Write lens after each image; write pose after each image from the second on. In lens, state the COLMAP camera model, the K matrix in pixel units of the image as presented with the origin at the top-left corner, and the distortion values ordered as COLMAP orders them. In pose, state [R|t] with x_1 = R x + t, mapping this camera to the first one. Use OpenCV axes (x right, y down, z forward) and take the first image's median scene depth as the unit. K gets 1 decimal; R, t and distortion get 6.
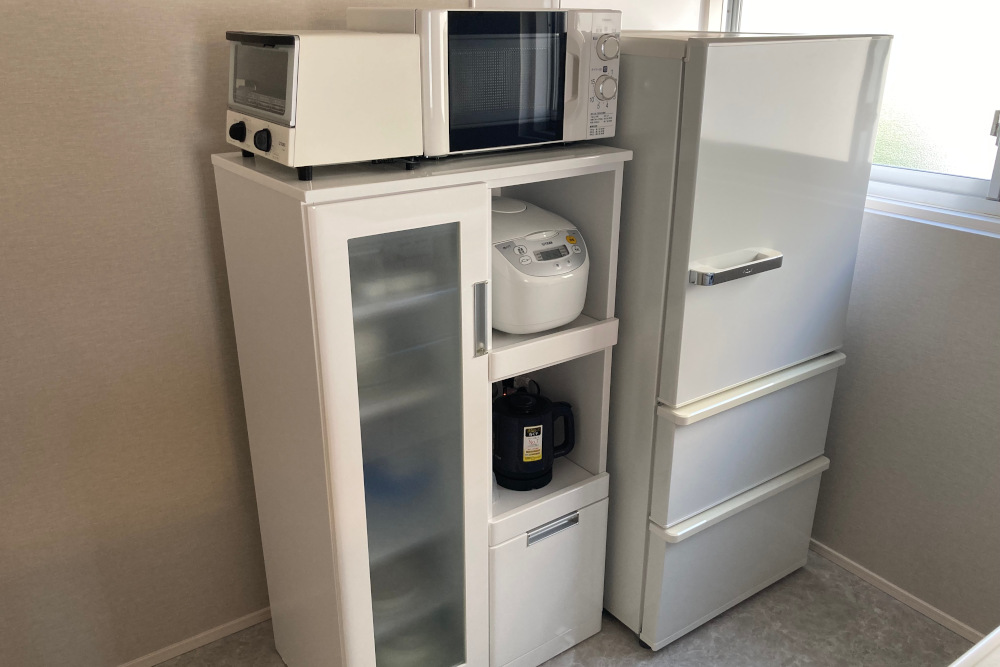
lens RADIAL K [[798.0, 0, 499.1], [0, 798.0, 313.4], [0, 0, 1]] dist [0.013557, -0.004741]
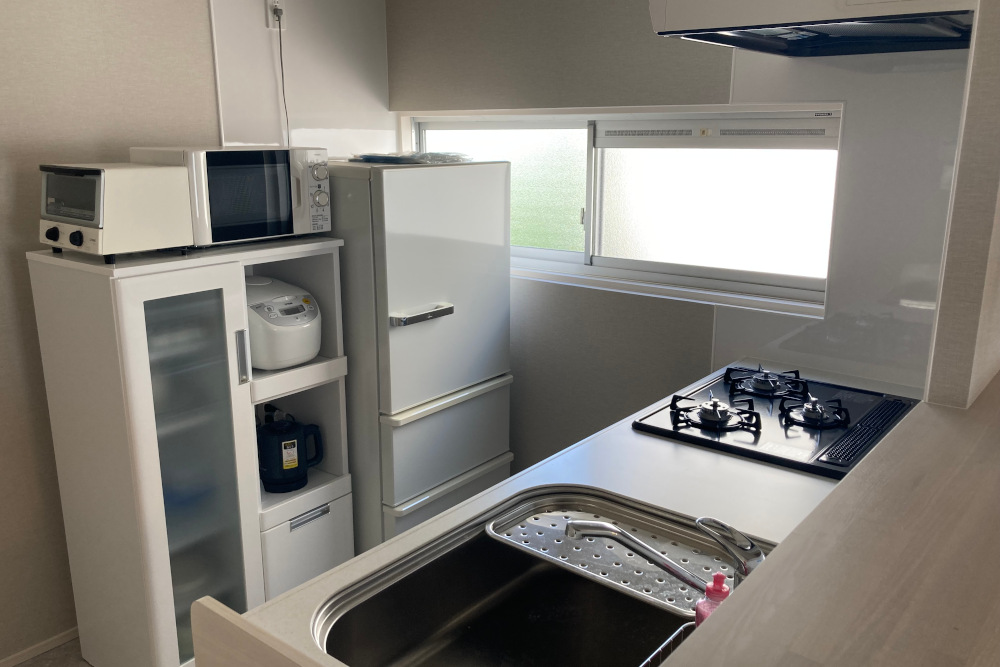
lens RADIAL K [[830.0, 0, 525.1], [0, 830.0, 332.9], [0, 0, 1]] dist [0.147597, -0.344291]
pose [[0.951150, -0.066393, 0.301506, 0.006731], [0.098106, 0.990982, -0.091273, 0.145207], [-0.292727, 0.116394, 0.949086, -0.562694]]
